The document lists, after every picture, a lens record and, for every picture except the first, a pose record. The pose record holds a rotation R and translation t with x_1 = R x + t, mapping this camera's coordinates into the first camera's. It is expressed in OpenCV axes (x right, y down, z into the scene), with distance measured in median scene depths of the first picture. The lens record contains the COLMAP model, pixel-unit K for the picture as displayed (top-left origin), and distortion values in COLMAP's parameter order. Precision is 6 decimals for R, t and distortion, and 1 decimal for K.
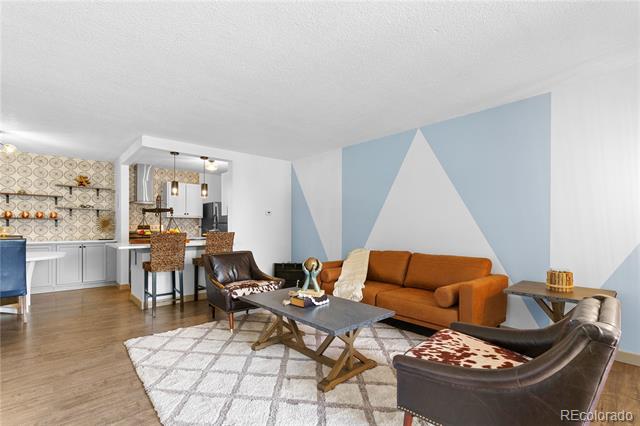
lens RADIAL K [[292.7, 0, 317.1], [0, 292.7, 228.4], [0, 0, 1]] dist [-0.005568, 0.001282]
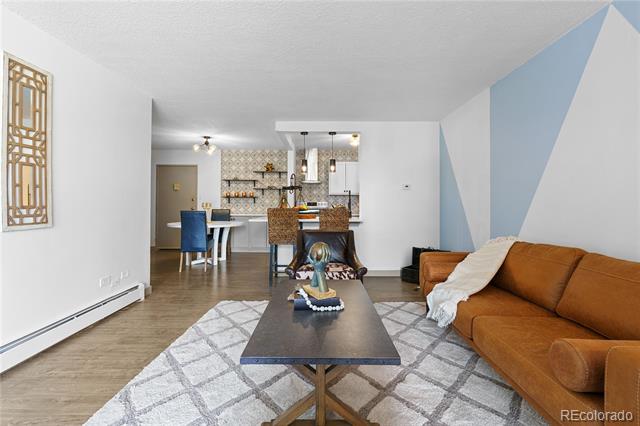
lens RADIAL K [[292.7, 0, 331.6], [0, 292.7, 200.6], [0, 0, 1]] dist [-0.005568, 0.001282]
pose [[0.740472, -0.008470, -0.672034, 0.278296], [-0.004074, 0.999846, -0.017091, 0.003658], [0.672075, 0.015393, 0.740323, 0.268928]]
